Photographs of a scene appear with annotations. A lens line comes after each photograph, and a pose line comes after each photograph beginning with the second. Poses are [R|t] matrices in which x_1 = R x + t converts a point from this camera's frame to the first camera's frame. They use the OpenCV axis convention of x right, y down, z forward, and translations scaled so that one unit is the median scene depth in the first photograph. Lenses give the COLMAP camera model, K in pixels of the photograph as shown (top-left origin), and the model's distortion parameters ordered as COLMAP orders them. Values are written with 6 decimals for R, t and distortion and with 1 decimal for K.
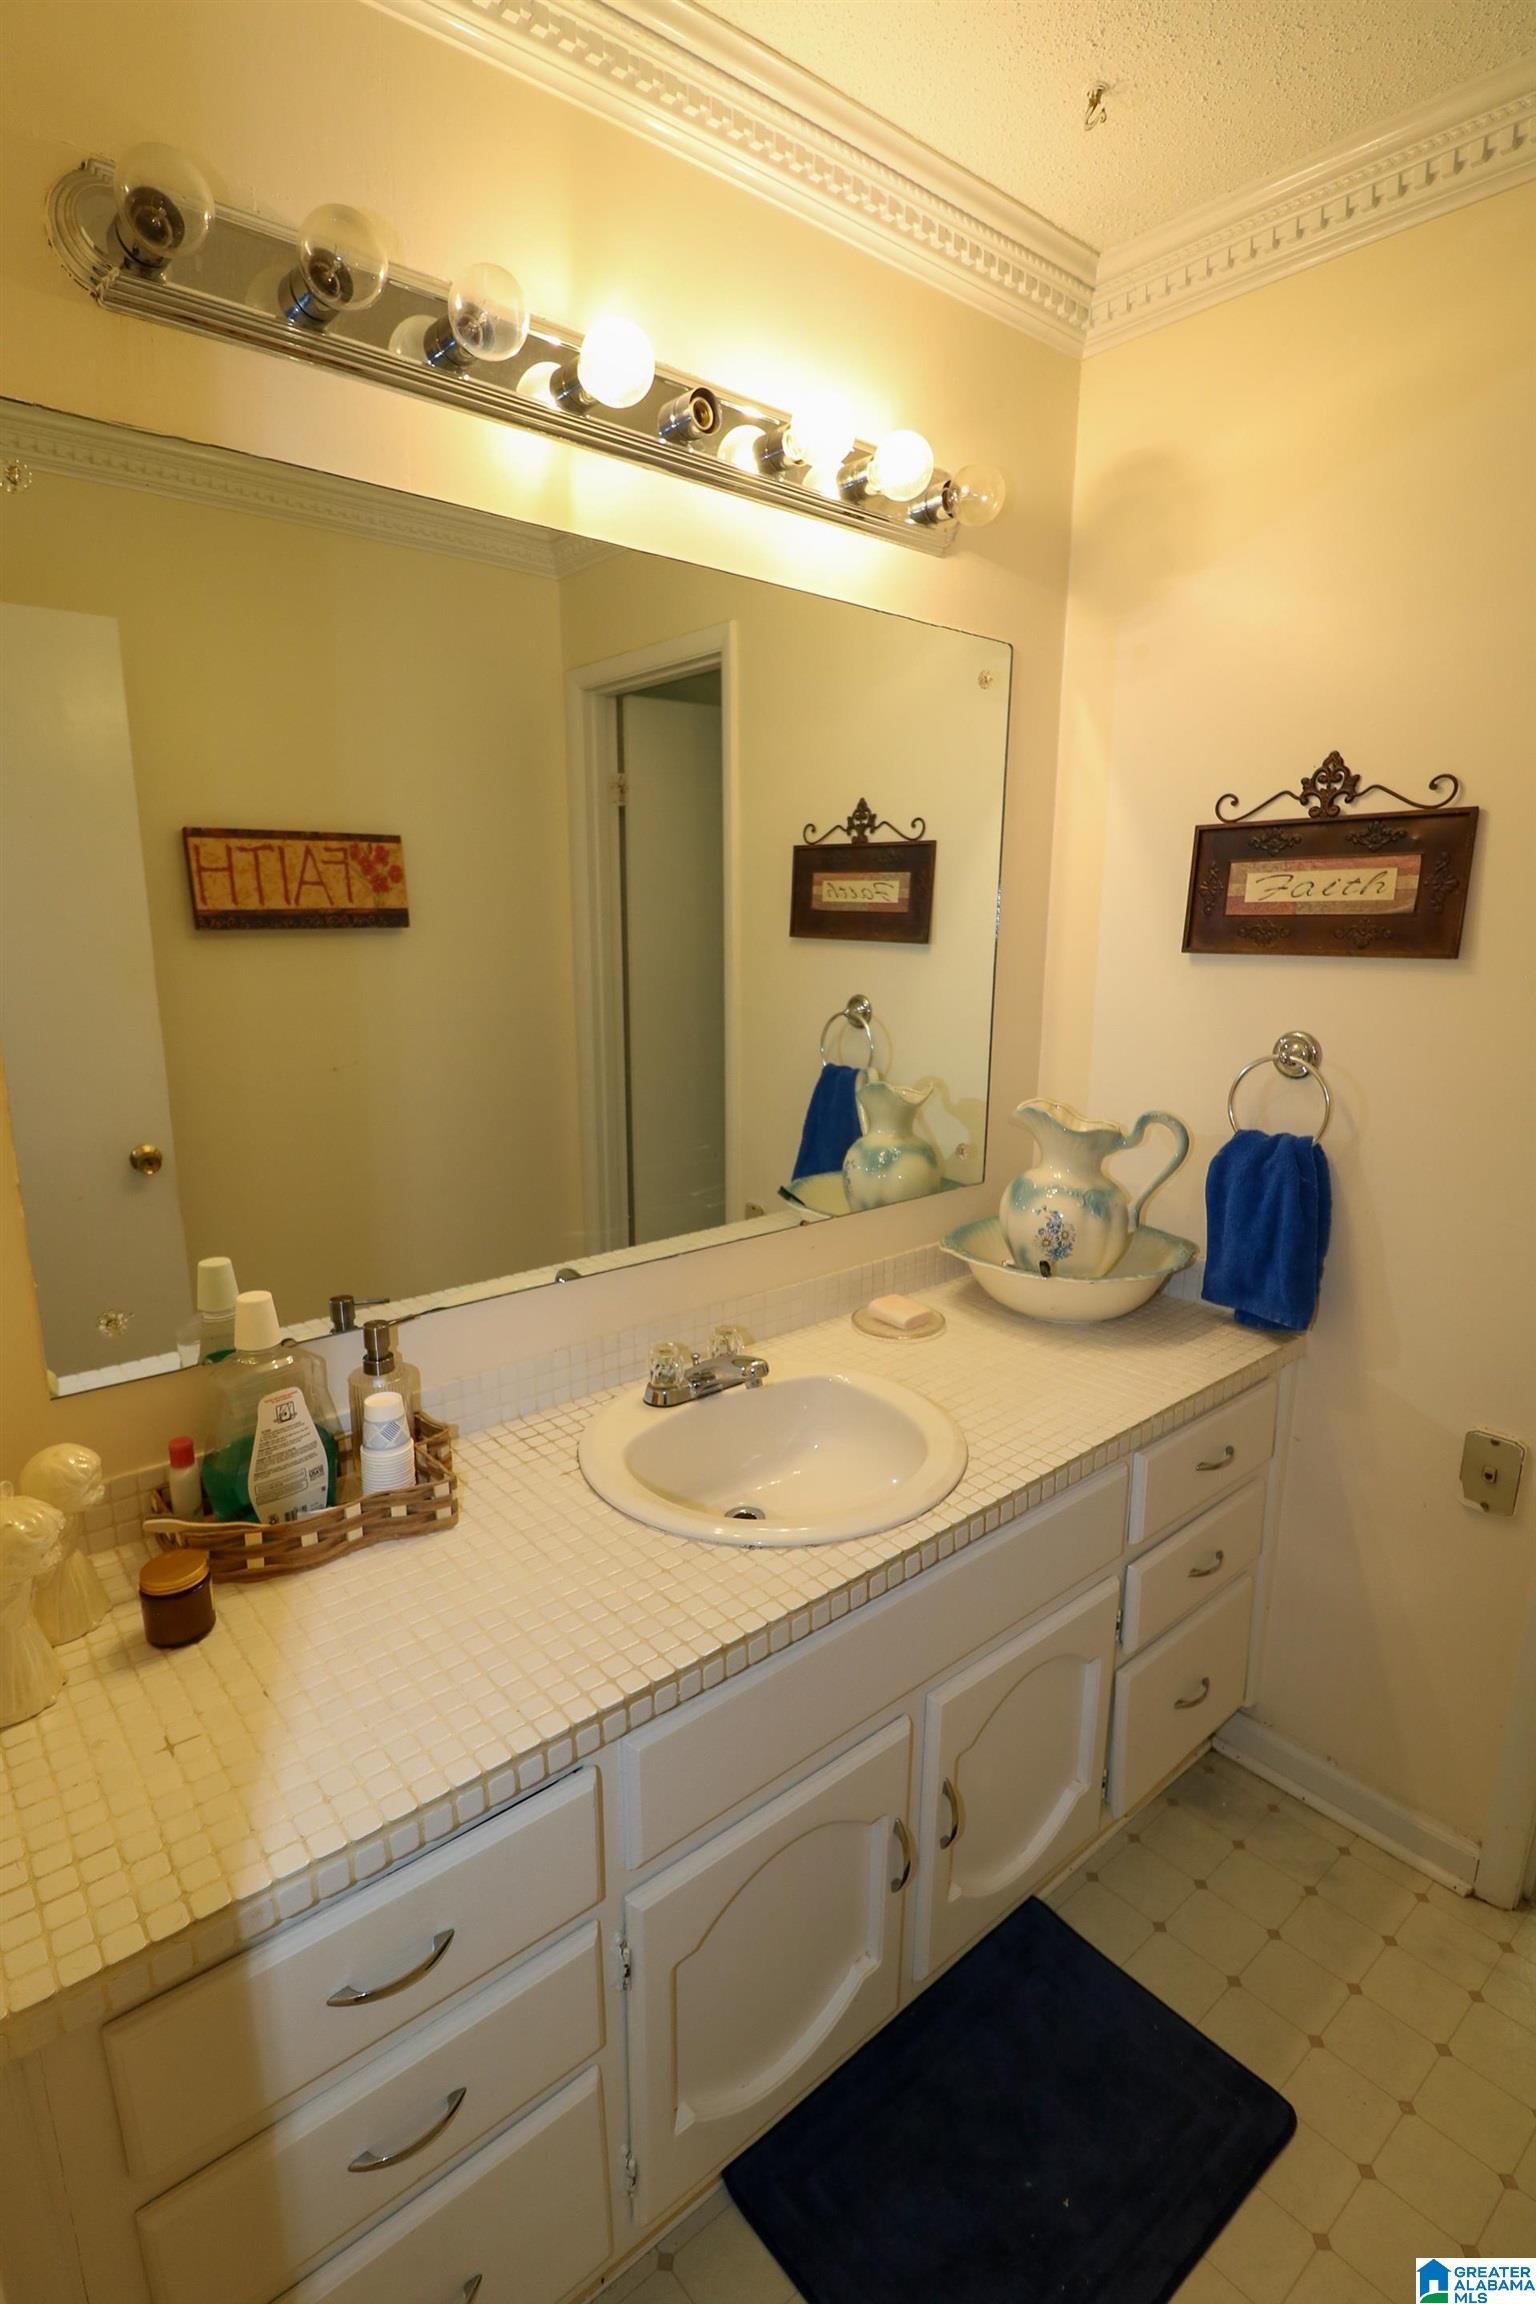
lens RADIAL K [[1105.7, 0, 824.2], [0, 1105.7, 1158.1], [0, 0, 1]] dist [-0.001925, -0.009978]
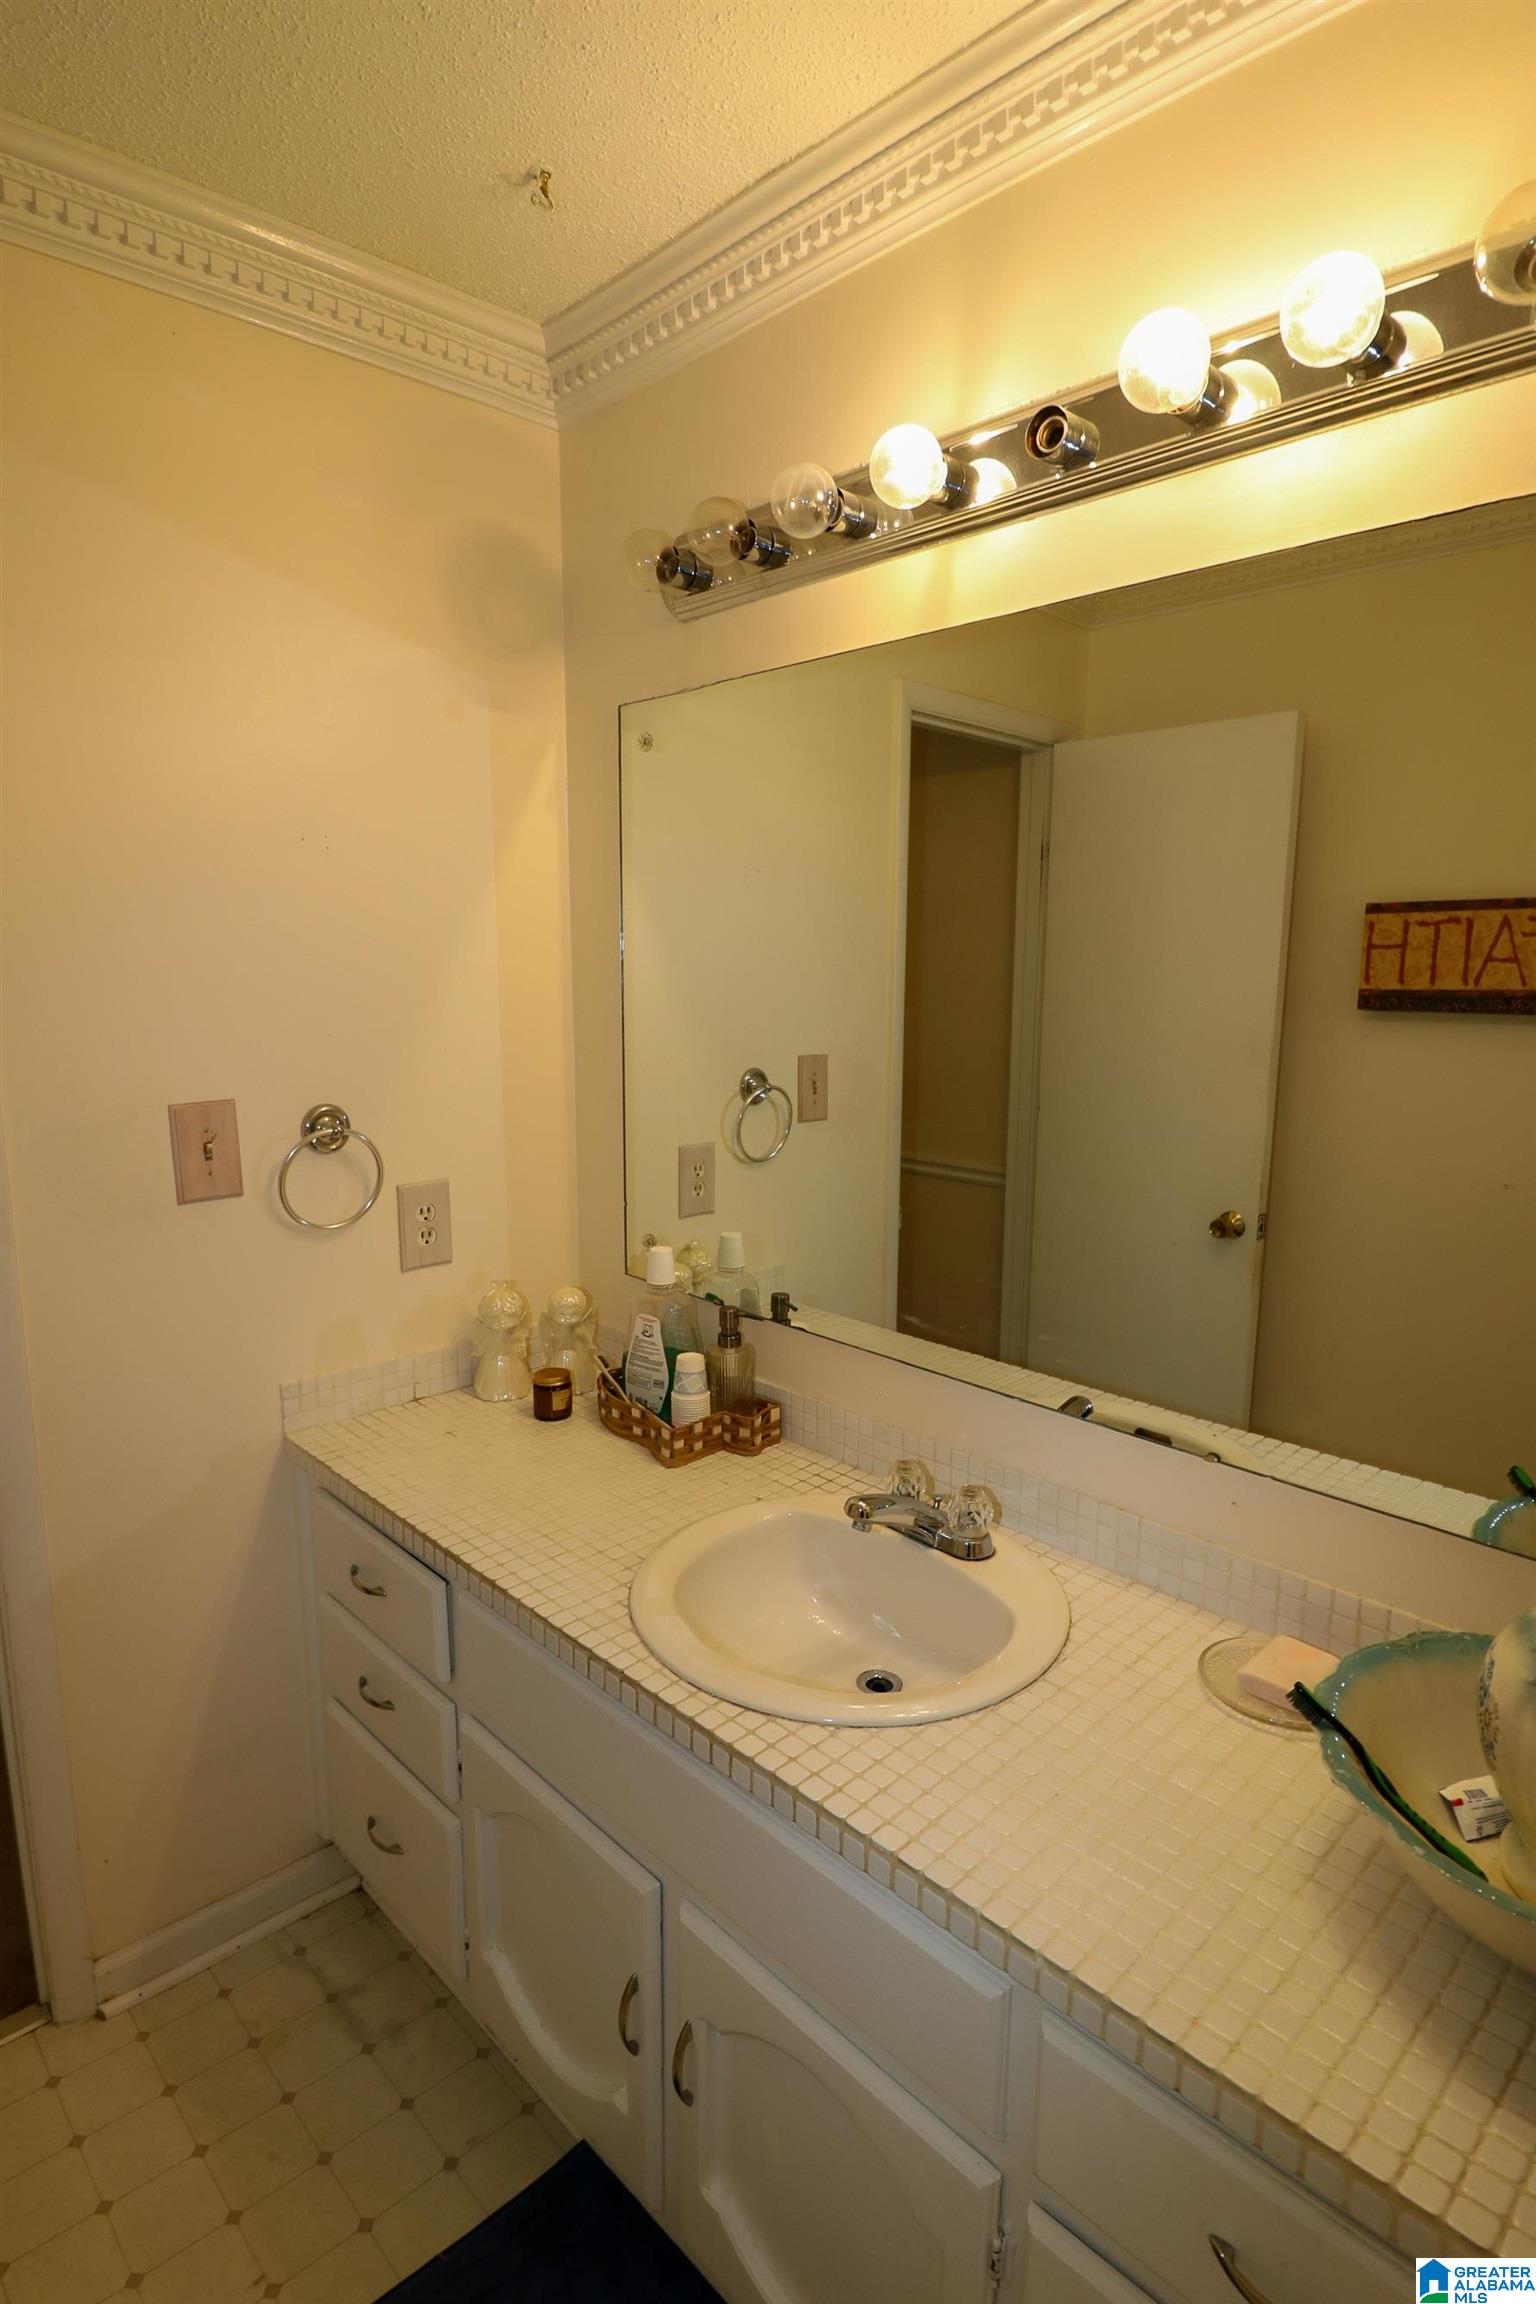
lens RADIAL K [[1282.3, 0, 761.8], [0, 1282.3, 1168.3], [0, 0, 1]] dist [-0.008207, -0.002053]
pose [[0.014228, 0.157968, -0.987342, 0.531832], [-0.230645, 0.961331, 0.150483, -0.121861], [0.972934, 0.225585, 0.050112, 0.473419]]
